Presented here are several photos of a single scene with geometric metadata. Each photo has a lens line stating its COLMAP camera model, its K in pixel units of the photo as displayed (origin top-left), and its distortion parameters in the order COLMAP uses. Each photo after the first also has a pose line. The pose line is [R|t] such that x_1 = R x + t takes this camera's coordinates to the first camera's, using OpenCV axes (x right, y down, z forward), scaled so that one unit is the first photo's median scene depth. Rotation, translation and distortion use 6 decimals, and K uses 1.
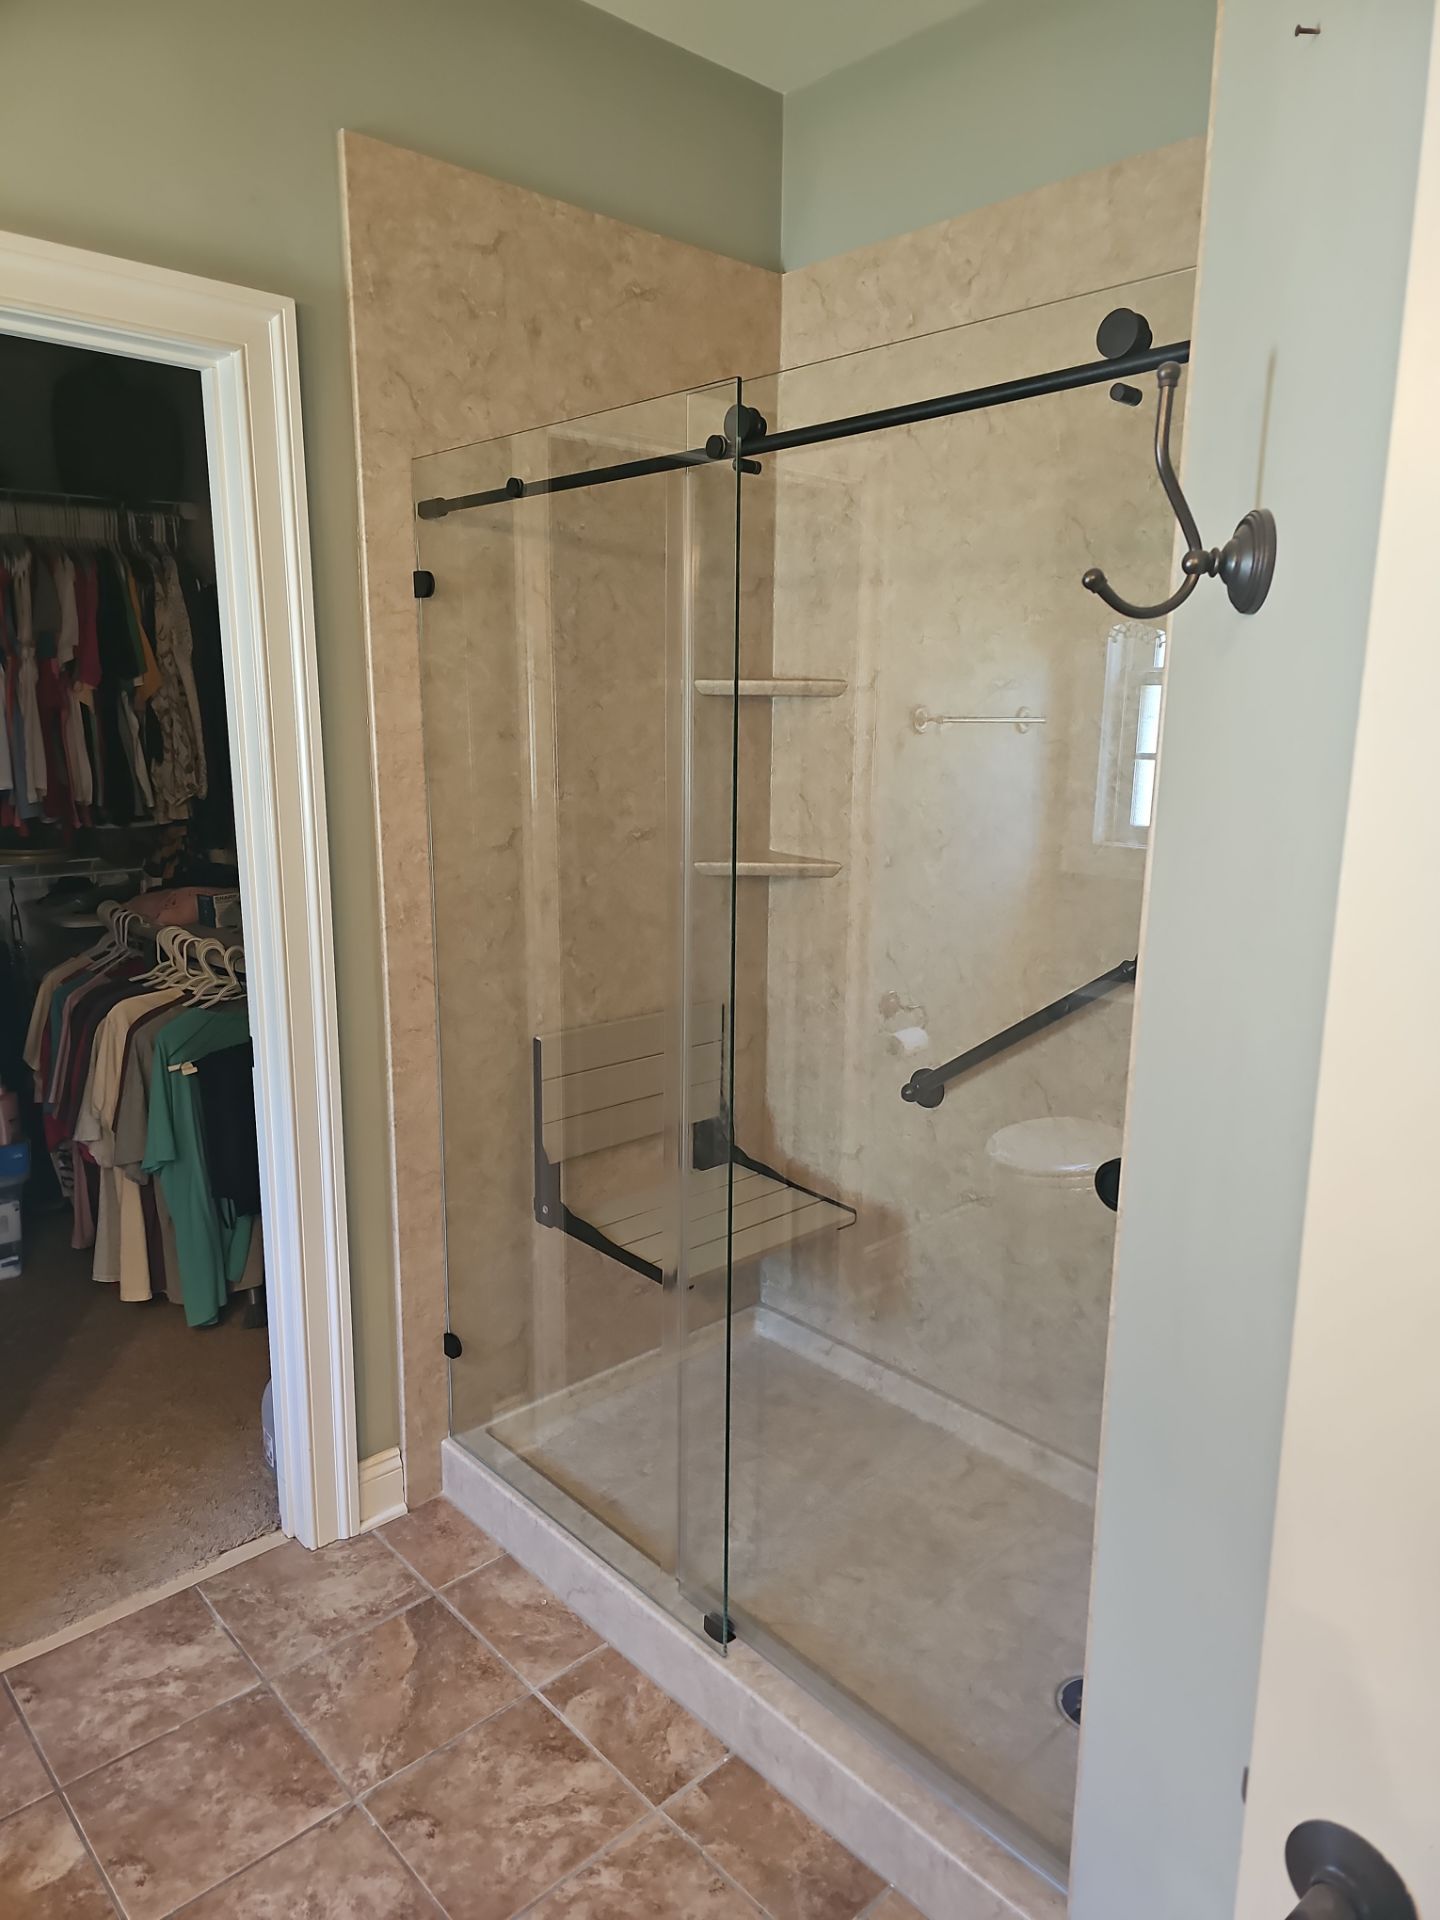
lens RADIAL K [[1251.9, 0, 745.6], [0, 1251.9, 963.1], [0, 0, 1]] dist [0.059144, -0.048895]
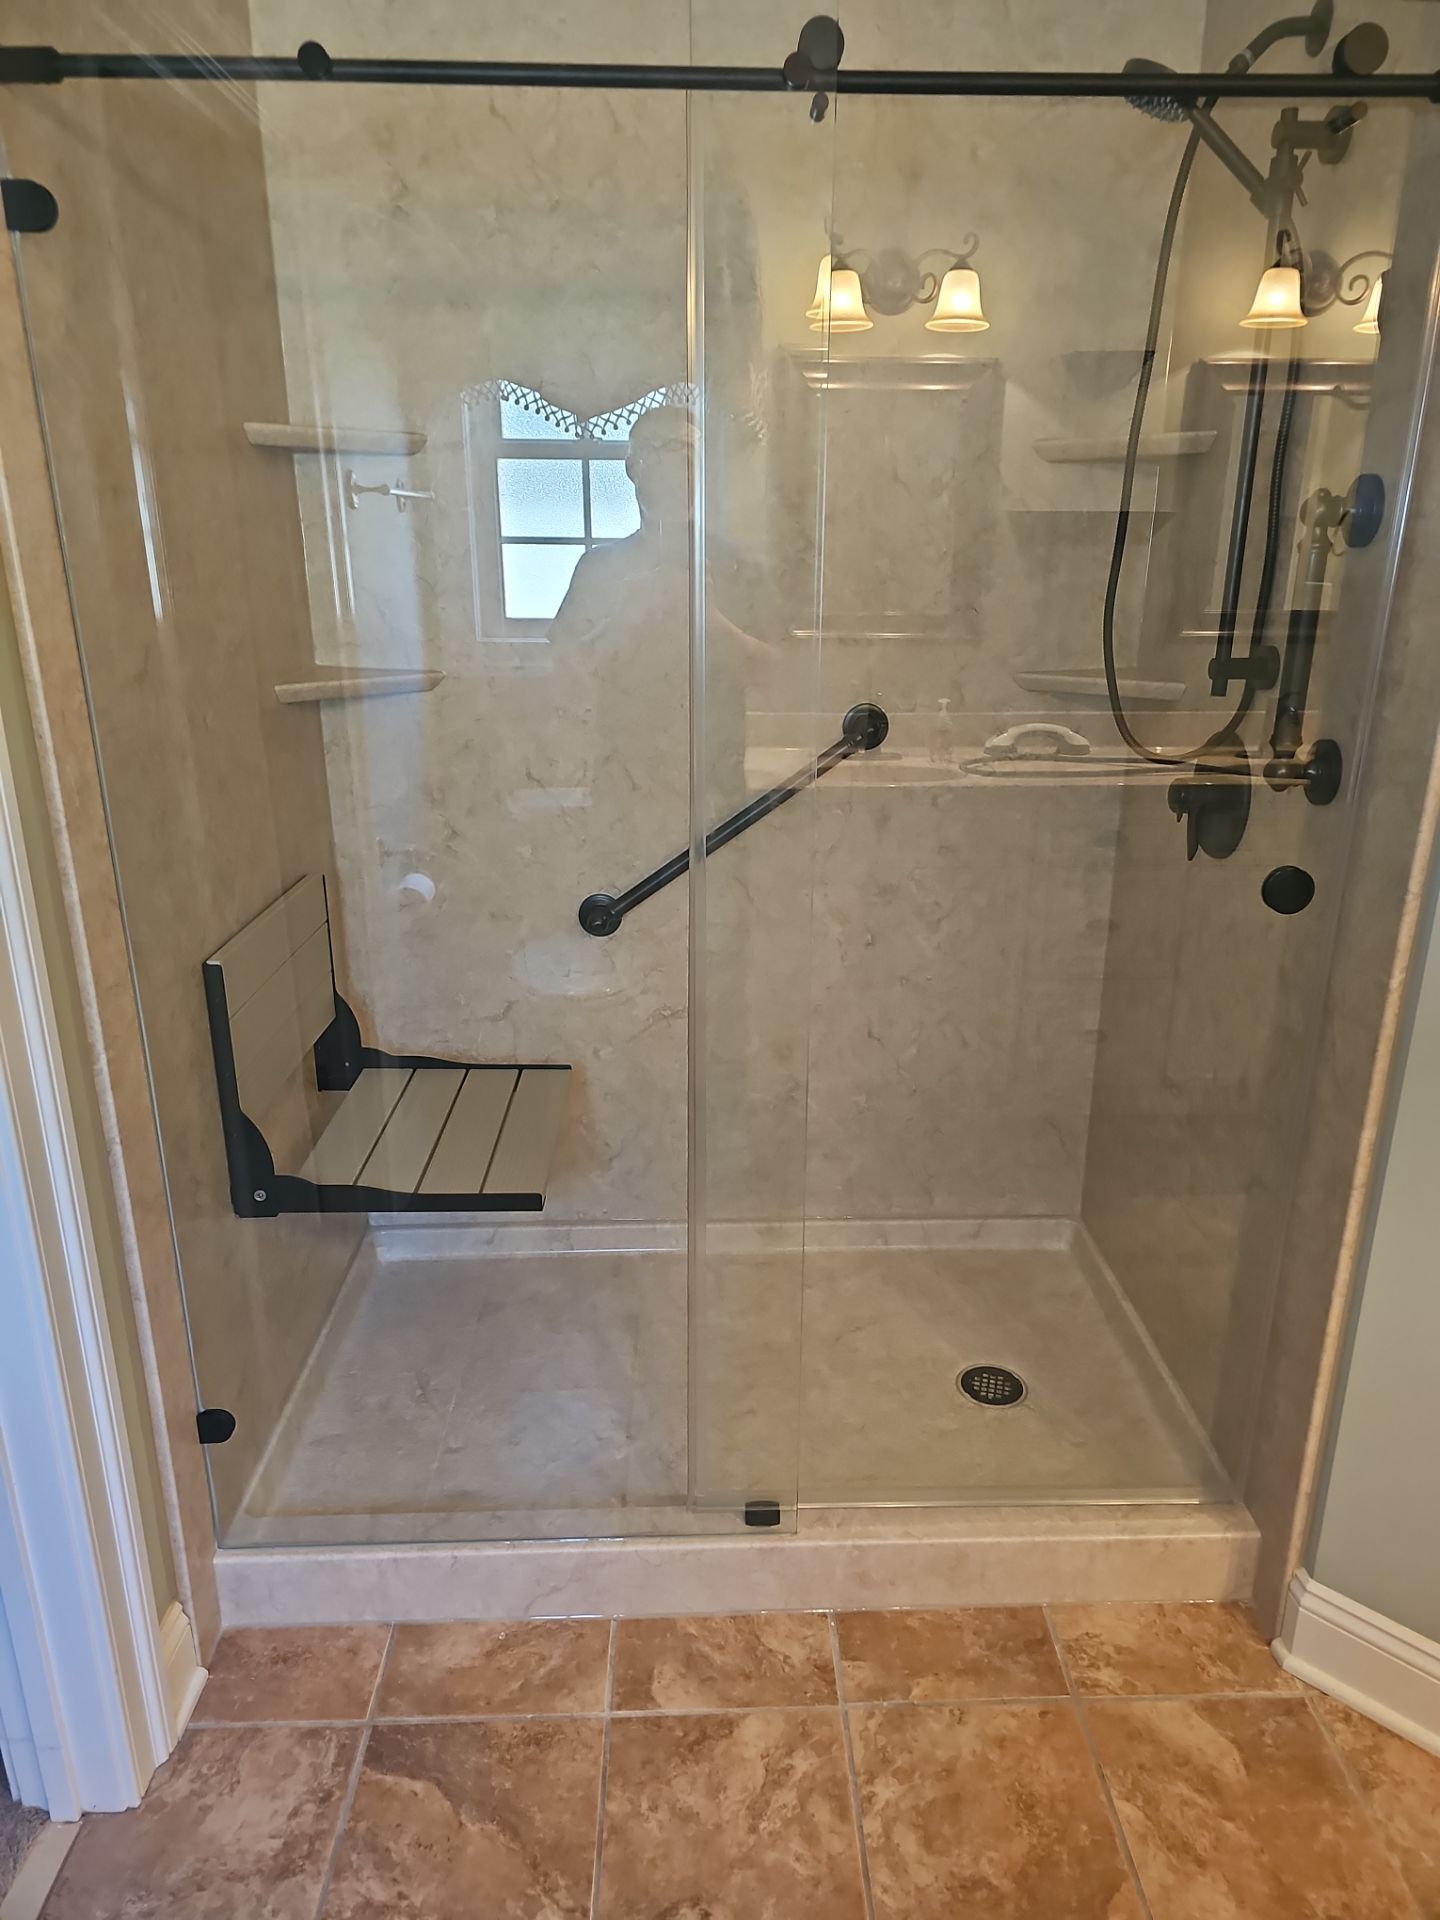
lens RADIAL K [[1247.3, 0, 740.5], [0, 1247.3, 955.0], [0, 0, 1]] dist [0.073451, -0.063549]
pose [[0.664210, -0.242949, 0.706966, -0.520264], [0.153055, 0.969878, 0.189501, -0.033589], [-0.731710, -0.017664, 0.681387, 0.365238]]
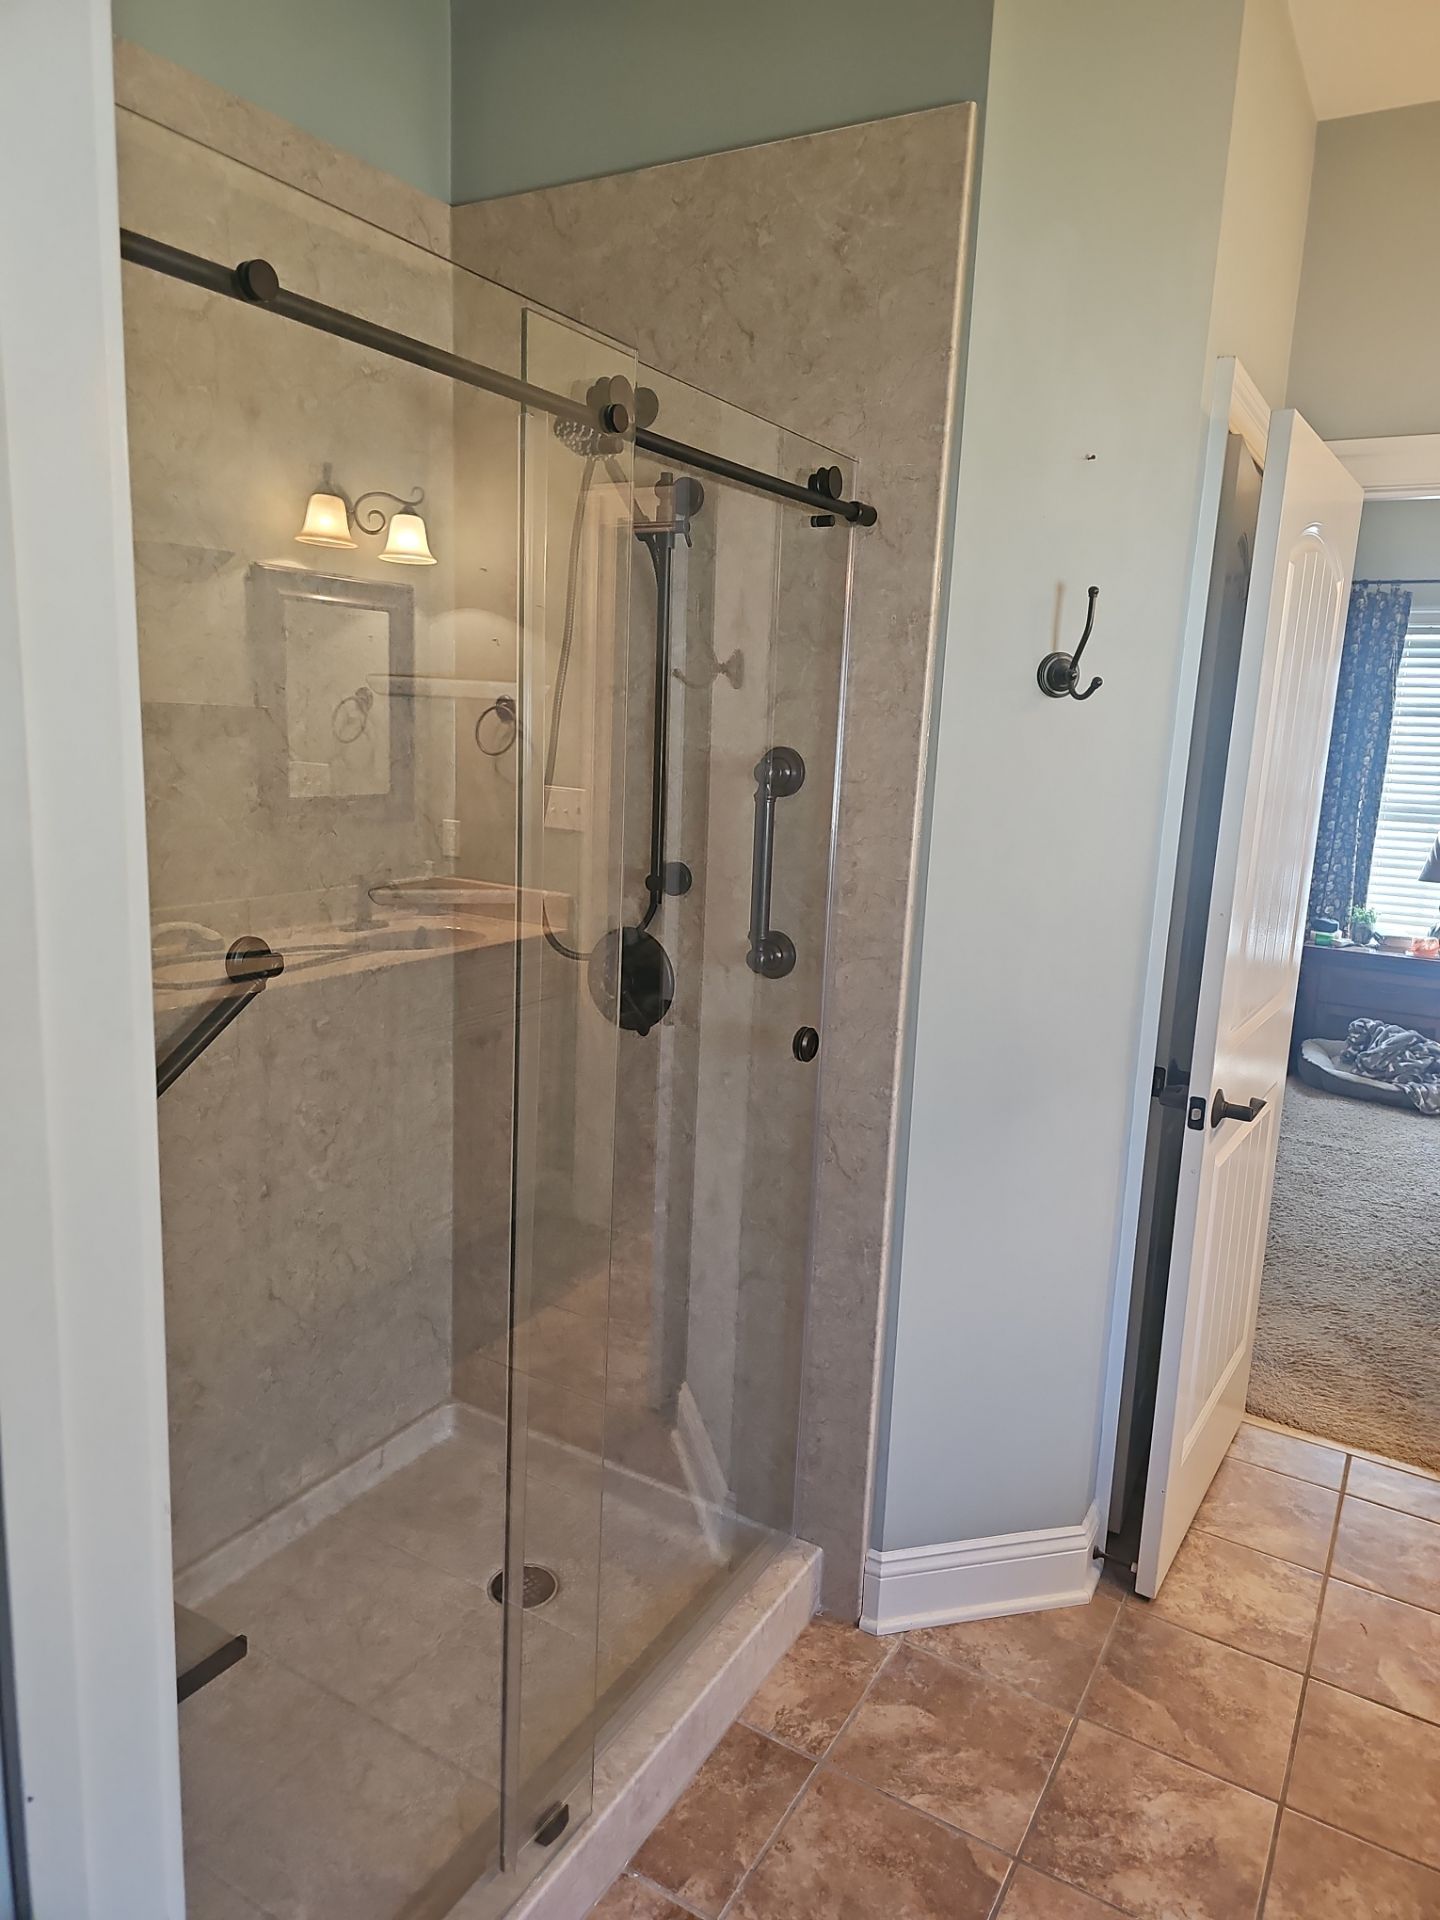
lens RADIAL K [[1258.7, 0, 730.8], [0, 1258.7, 941.2], [0, 0, 1]] dist [0.045710, -0.035921]
pose [[-0.268797, -0.198981, 0.942420, -0.660322], [0.147652, 0.958352, 0.244458, -0.197963], [-0.951812, 0.204860, -0.228223, 0.870956]]
